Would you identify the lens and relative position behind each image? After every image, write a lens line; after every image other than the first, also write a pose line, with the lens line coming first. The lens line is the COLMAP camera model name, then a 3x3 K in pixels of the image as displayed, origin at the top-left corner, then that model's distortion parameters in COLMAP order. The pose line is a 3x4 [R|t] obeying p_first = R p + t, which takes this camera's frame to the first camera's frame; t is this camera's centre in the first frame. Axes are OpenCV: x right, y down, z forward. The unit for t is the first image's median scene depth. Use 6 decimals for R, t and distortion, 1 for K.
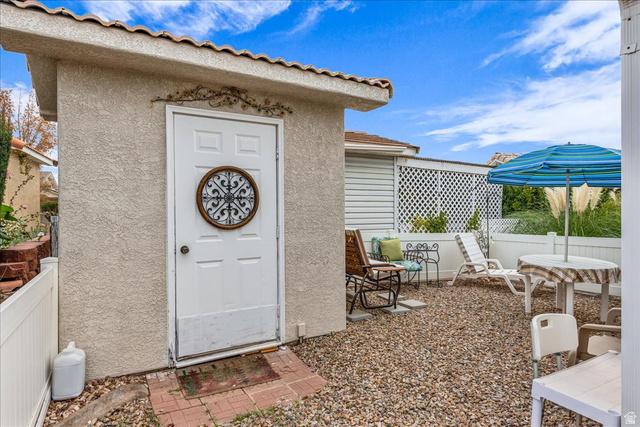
lens RADIAL K [[340.8, 0, 318.5], [0, 340.8, 214.2], [0, 0, 1]] dist [-0.019832, 0.001624]
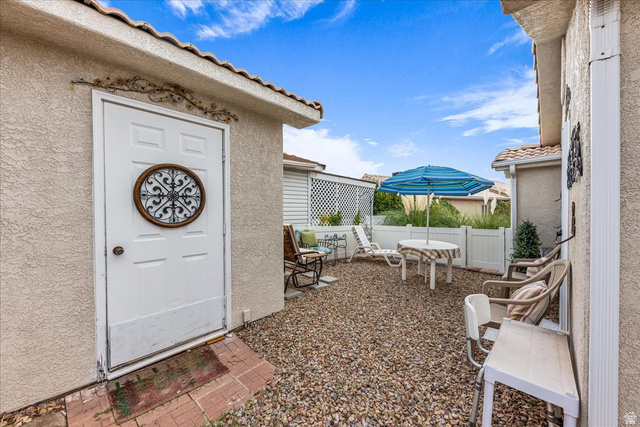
lens RADIAL K [[236.3, 0, 318.3], [0, 236.3, 213.9], [0, 0, 1]] dist [-0.003791, -0.002240]
pose [[0.958579, -0.000148, 0.284825, -0.049064], [-0.001484, 0.999984, 0.005514, 0.000192], [-0.284821, -0.005708, 0.958564, 0.206698]]
